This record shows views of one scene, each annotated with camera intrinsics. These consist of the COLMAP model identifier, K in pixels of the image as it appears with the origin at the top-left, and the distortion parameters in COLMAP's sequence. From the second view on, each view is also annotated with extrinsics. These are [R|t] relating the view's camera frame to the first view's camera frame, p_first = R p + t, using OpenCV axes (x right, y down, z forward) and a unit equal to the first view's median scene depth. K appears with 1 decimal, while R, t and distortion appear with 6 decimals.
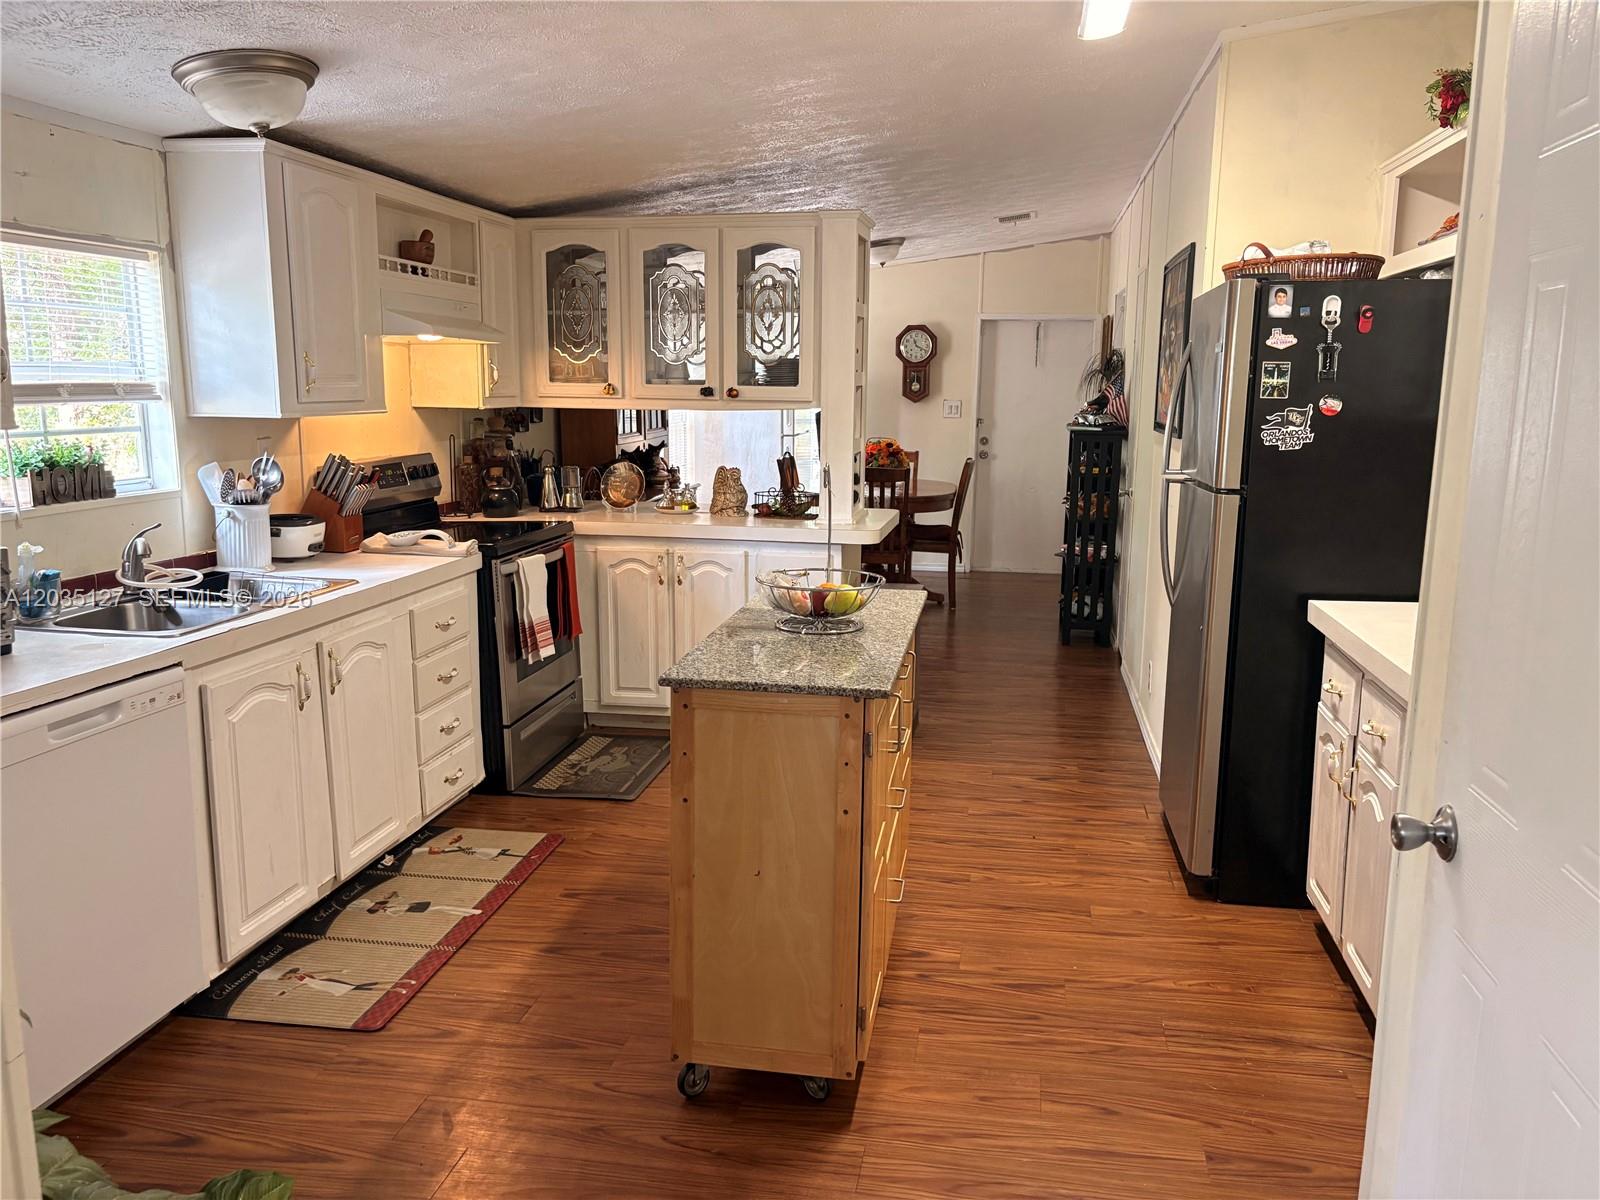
lens RADIAL K [[1222.6, 0, 800.0], [0, 1222.6, 600.0], [0, 0, 1]] dist [0.064457, -0.054082]
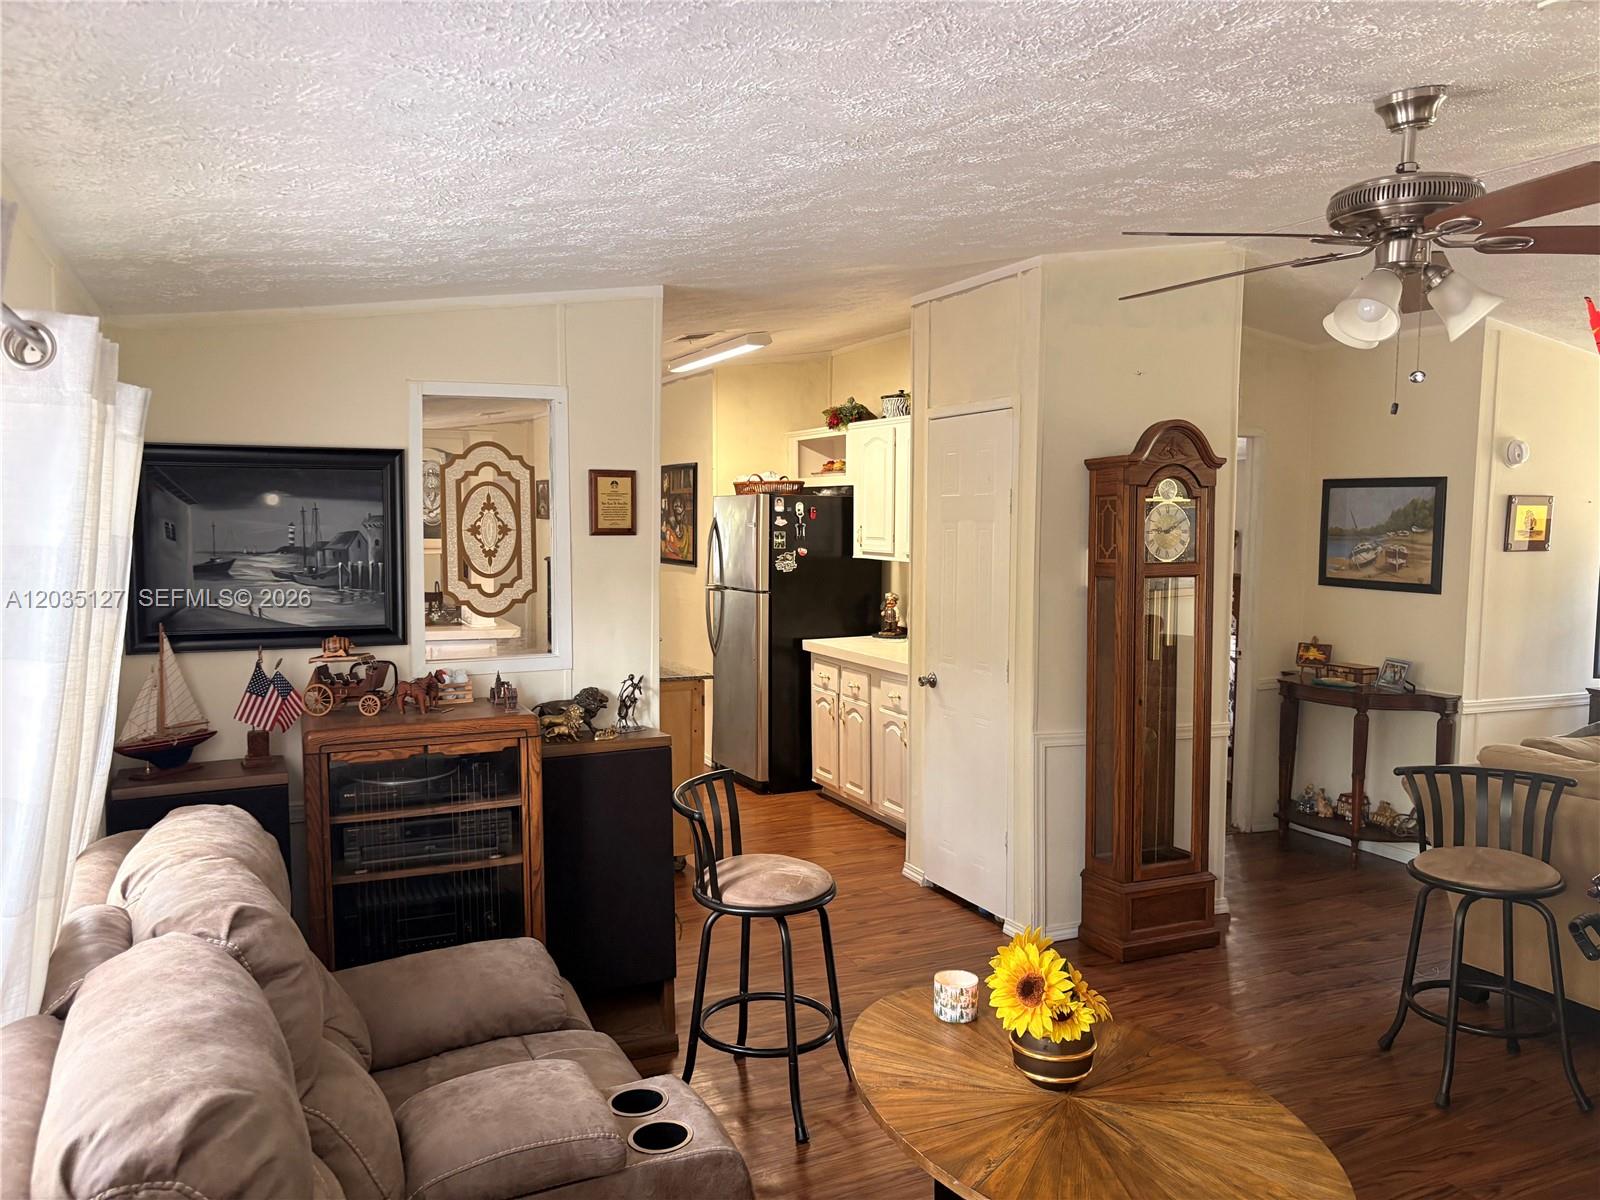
lens RADIAL K [[1222.6, 0, 800.0], [0, 1222.6, 600.0], [0, 0, 1]] dist [0.064457, -0.054082]
pose [[0.821333, -0.044680, 0.568697, -0.811393], [0.101508, 0.992465, -0.068629, 0.077197], [-0.561345, 0.114095, 0.819679, -0.766244]]
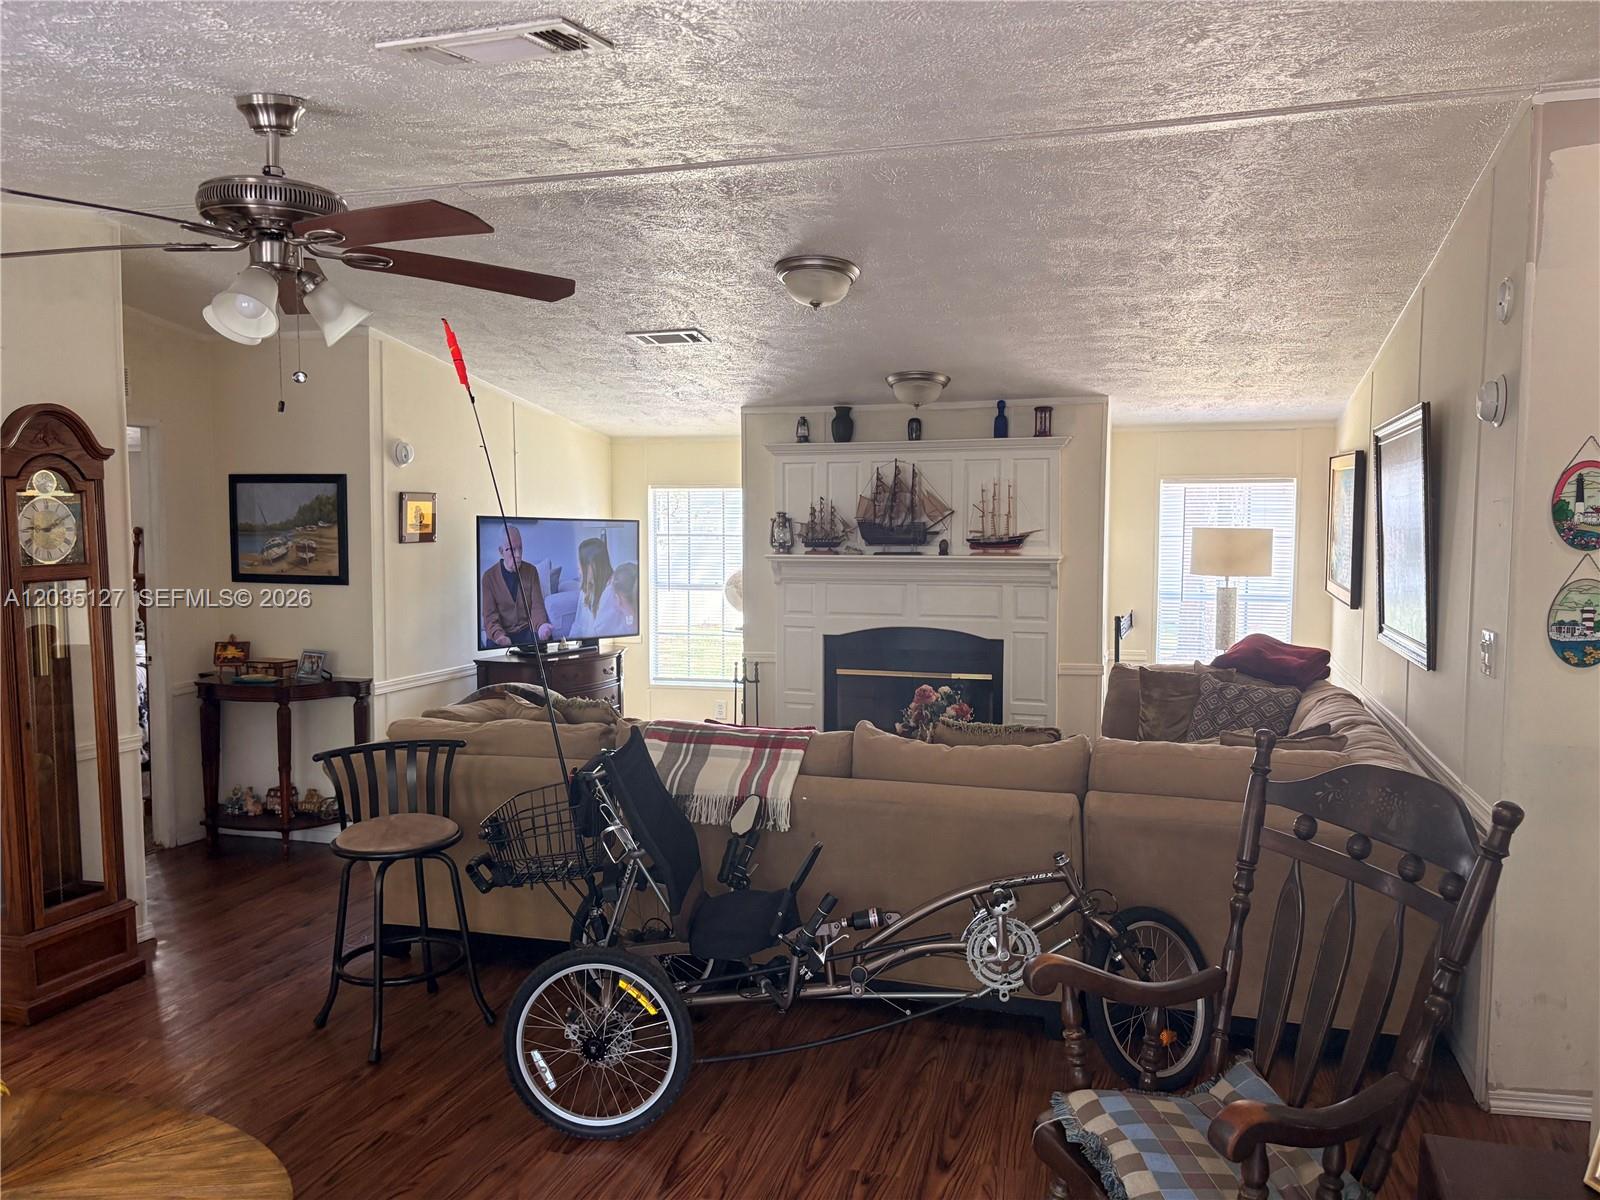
lens RADIAL K [[1226.7, 0, 802.1], [0, 1226.7, 604.8], [0, 0, 1]] dist [0.068827, -0.070874]
pose [[0.135523, -0.084653, 0.987151, -0.809495], [0.176069, 0.982542, 0.060086, 0.079260], [-0.975004, 0.165664, 0.148062, -0.778369]]
